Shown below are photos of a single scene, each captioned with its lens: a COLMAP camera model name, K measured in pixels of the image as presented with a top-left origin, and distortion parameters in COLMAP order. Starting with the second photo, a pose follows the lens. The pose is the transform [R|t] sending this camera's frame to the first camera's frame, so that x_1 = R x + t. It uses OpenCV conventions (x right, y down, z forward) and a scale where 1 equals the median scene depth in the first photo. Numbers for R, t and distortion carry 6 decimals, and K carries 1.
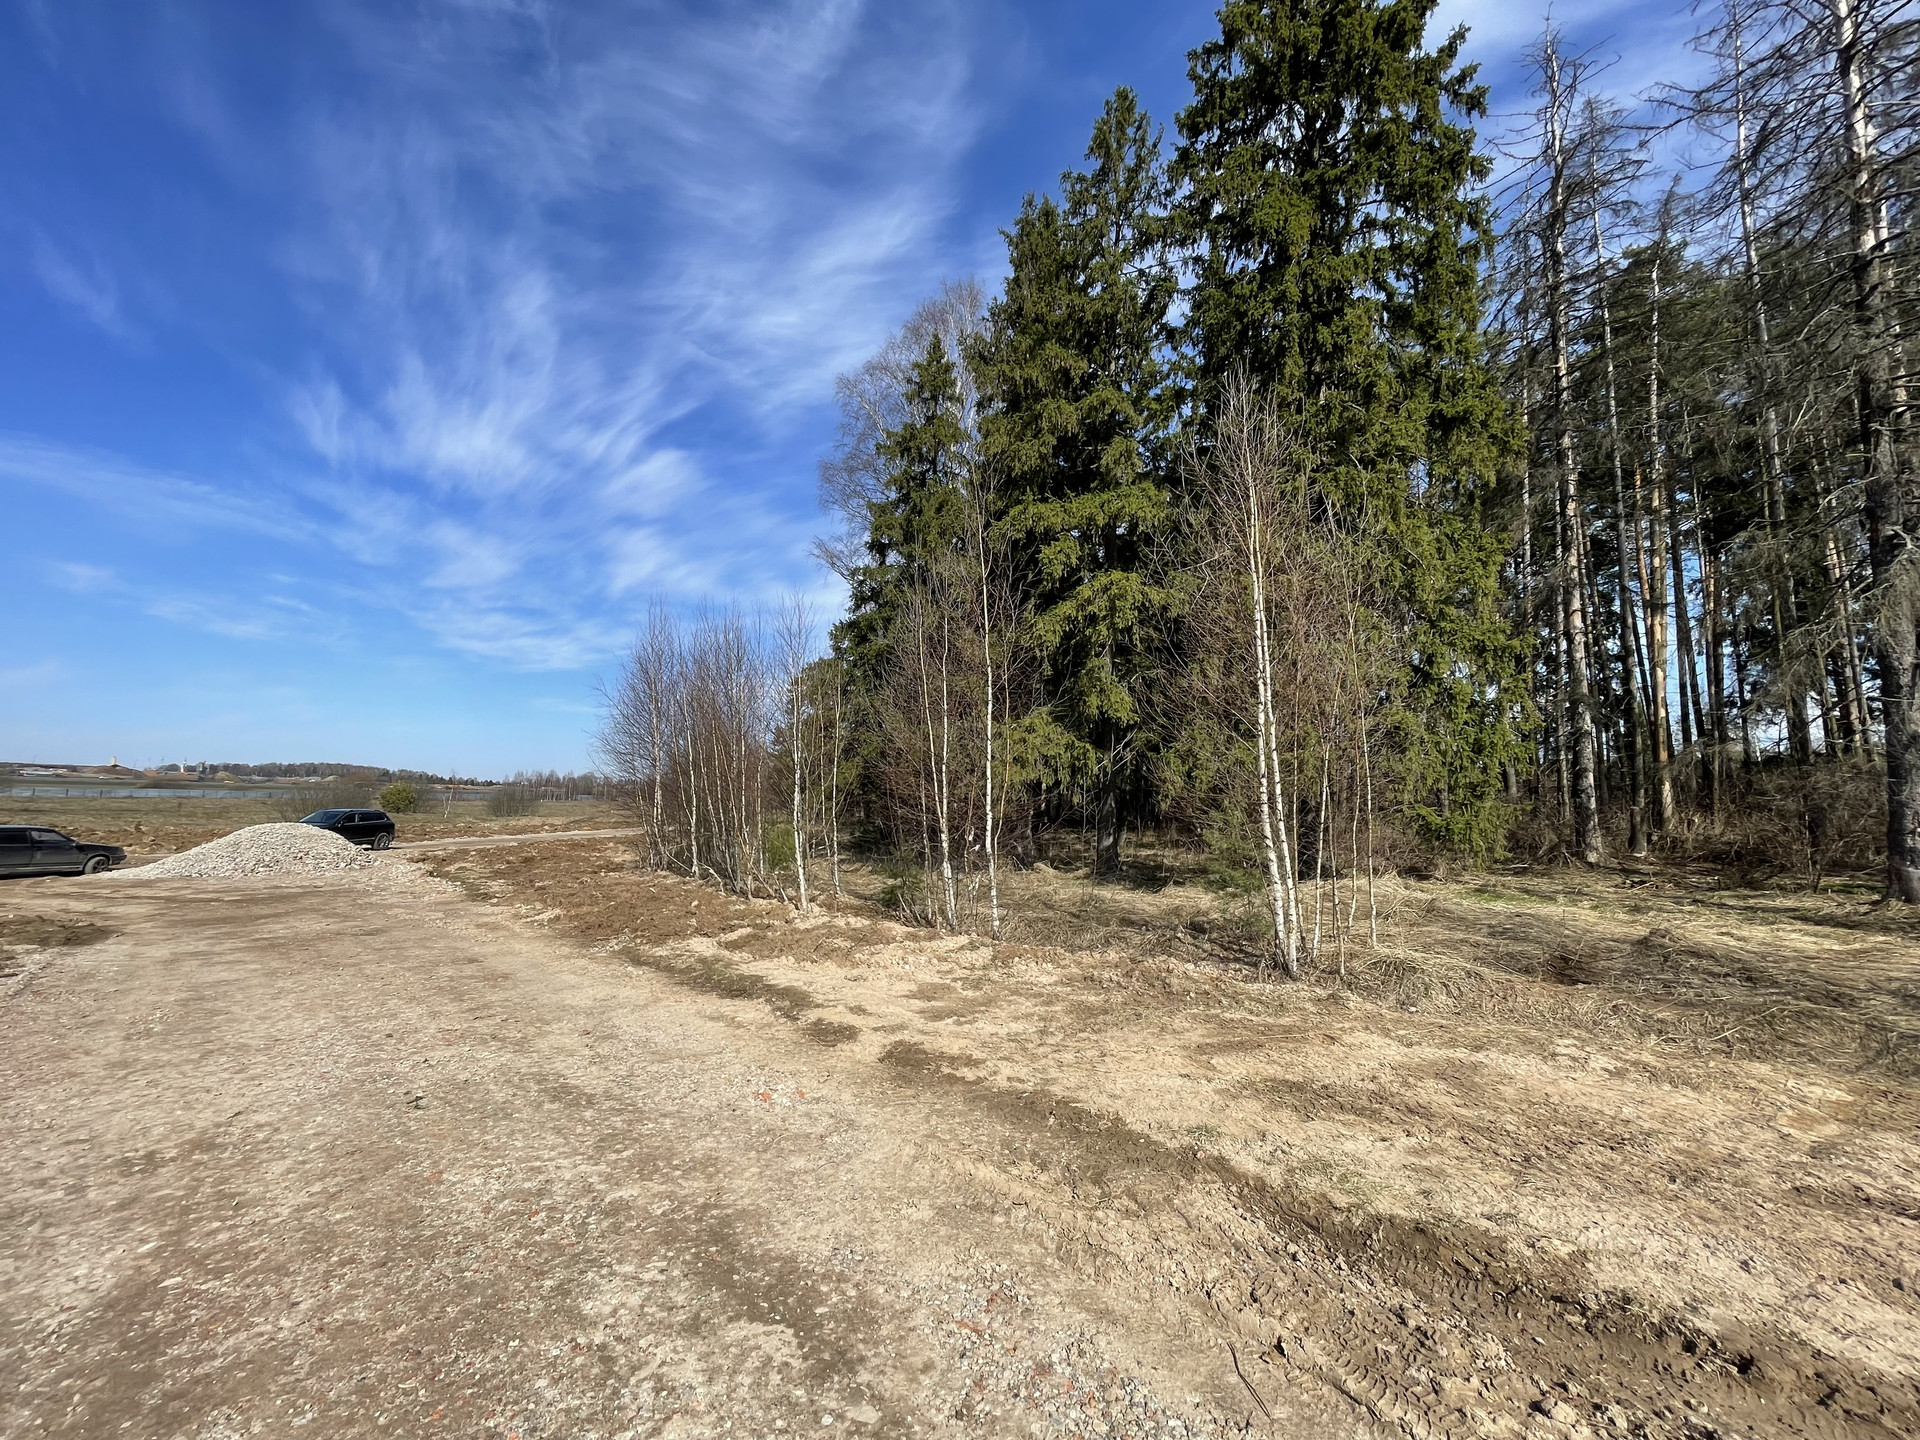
lens RADIAL K [[768.9, 0, 954.3], [0, 768.9, 721.5], [0, 0, 1]] dist [-0.003441, -0.000147]
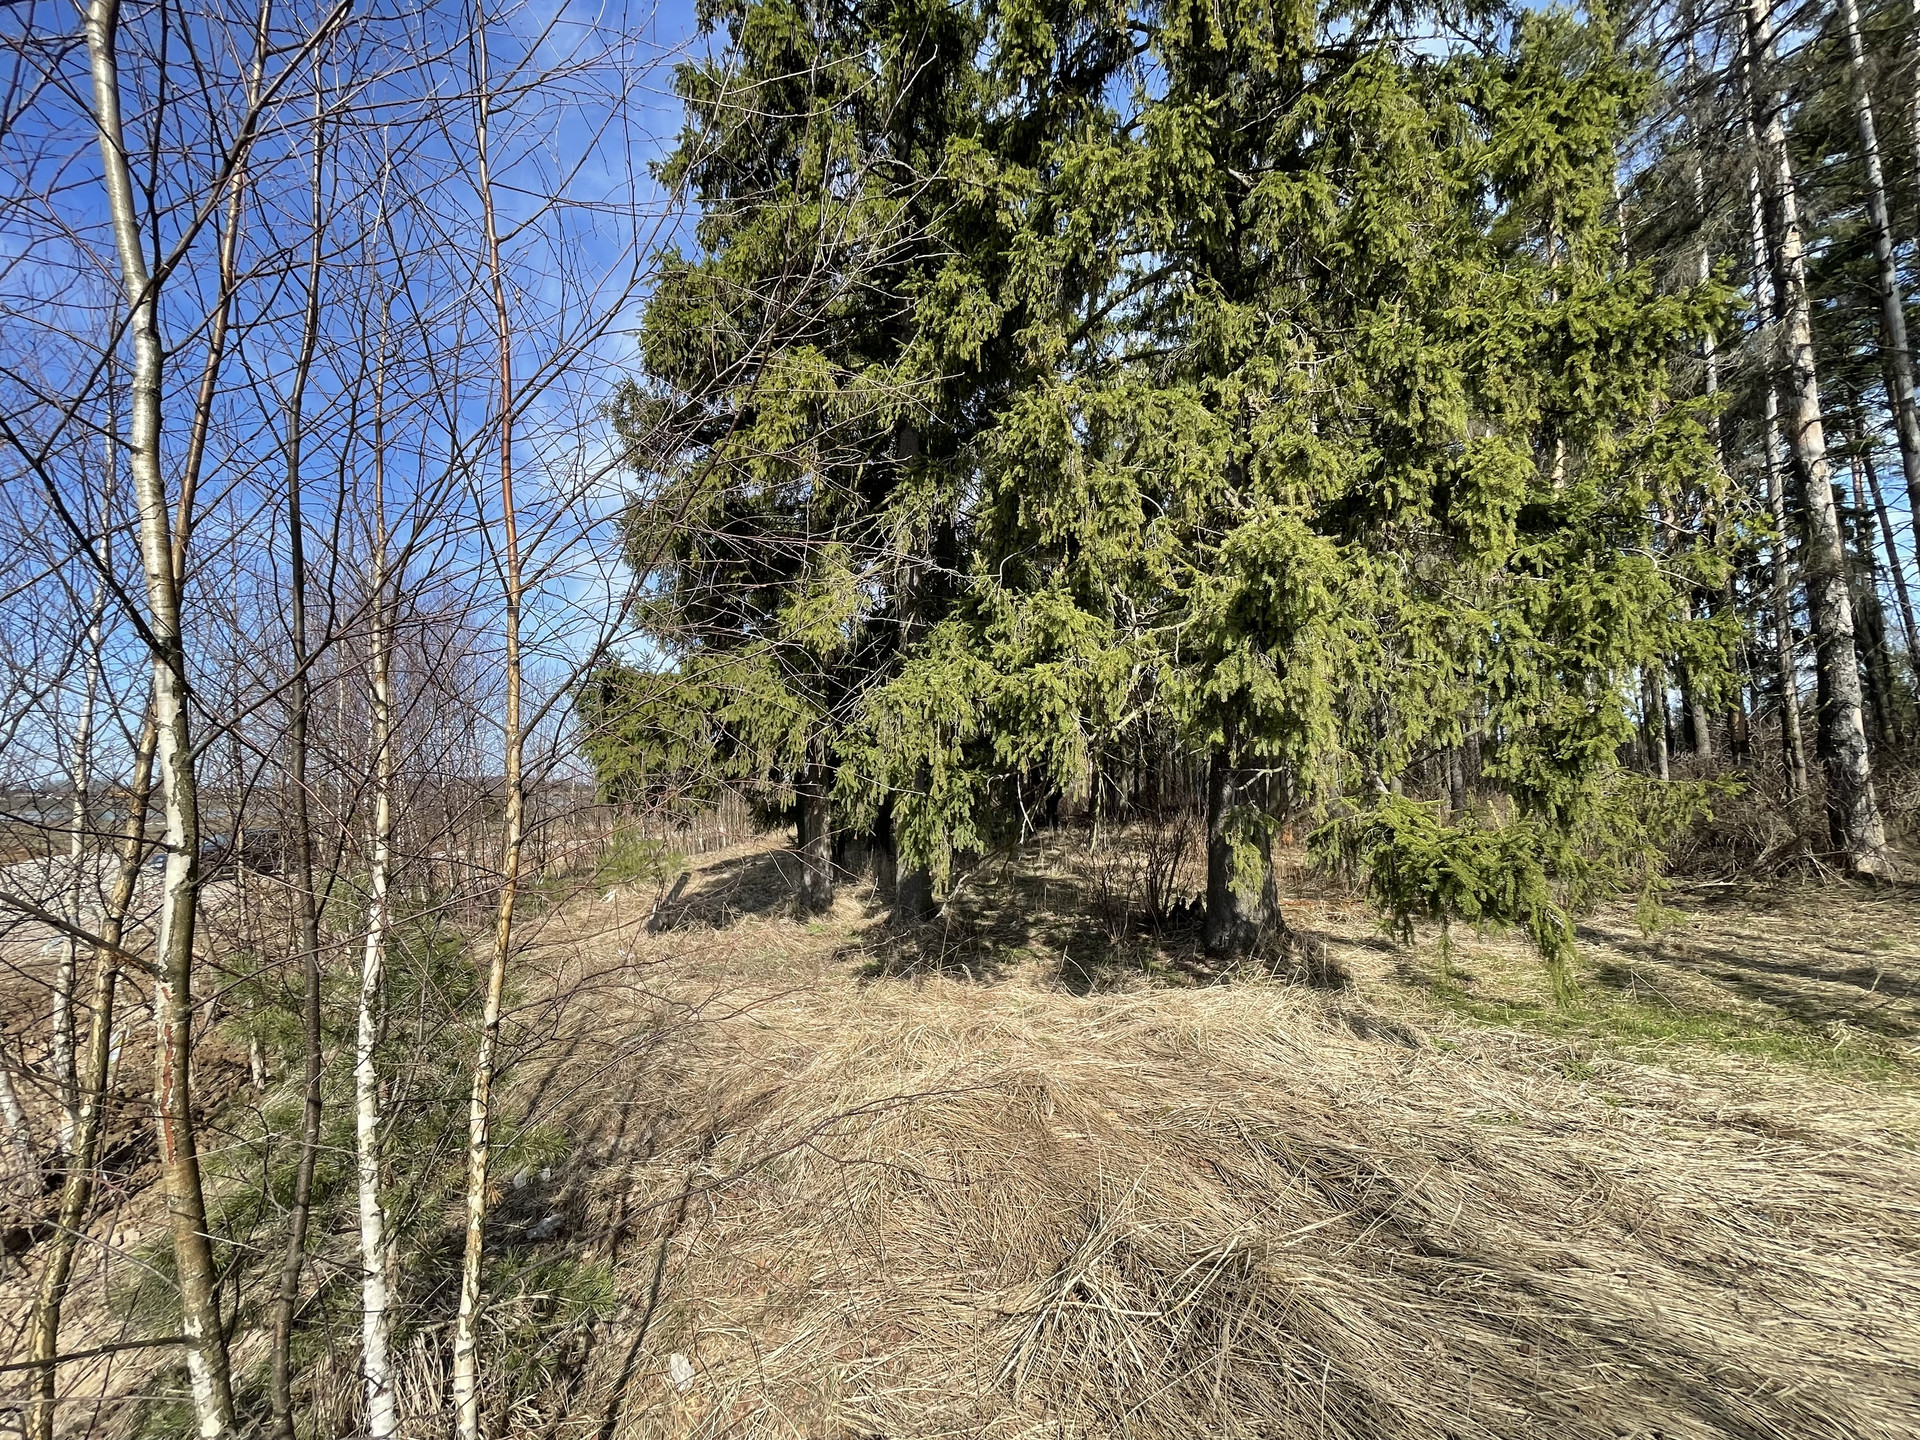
lens RADIAL K [[768.9, 0, 965.7], [0, 768.9, 721.7], [0, 0, 1]] dist [-0.003441, -0.000147]
pose [[0.988646, -0.056417, -0.139273, 0.274635], [0.058143, 0.998273, 0.008355, 0.033930], [0.138561, -0.016358, 0.990219, 0.368317]]
